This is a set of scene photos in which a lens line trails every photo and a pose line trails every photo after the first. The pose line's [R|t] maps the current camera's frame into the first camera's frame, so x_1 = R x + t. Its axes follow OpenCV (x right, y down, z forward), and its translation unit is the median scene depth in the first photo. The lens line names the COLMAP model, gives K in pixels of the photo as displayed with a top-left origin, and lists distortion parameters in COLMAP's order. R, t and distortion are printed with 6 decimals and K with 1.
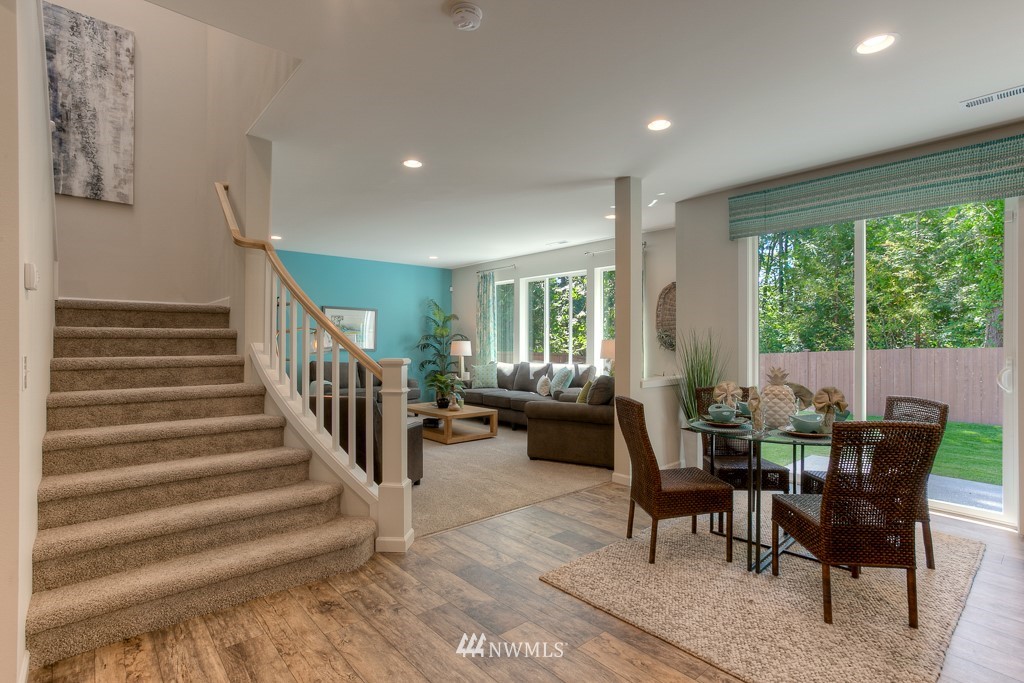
lens RADIAL K [[497.6, 0, 512.4], [0, 497.6, 347.9], [0, 0, 1]] dist [-0.021534, 0.003439]
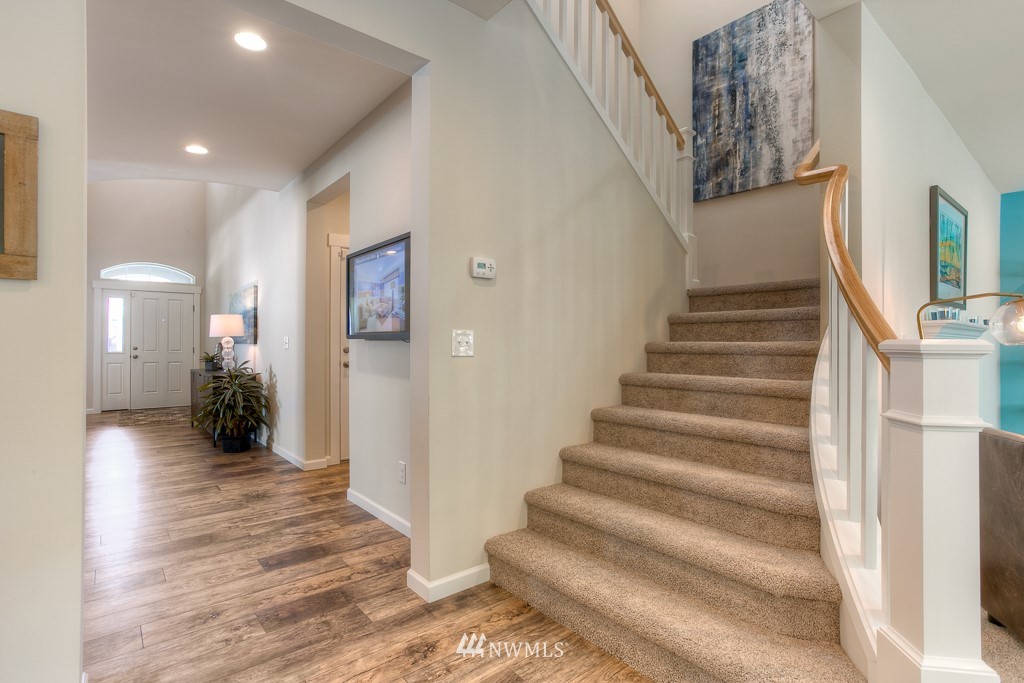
lens RADIAL K [[497.6, 0, 508.8], [0, 497.6, 341.0], [0, 0, 1]] dist [-0.021534, 0.003439]
pose [[-0.047402, -0.013265, -0.998788, 0.138955], [-0.017757, 0.999765, -0.012435, 0.027401], [0.998718, 0.017146, -0.047627, 0.525997]]
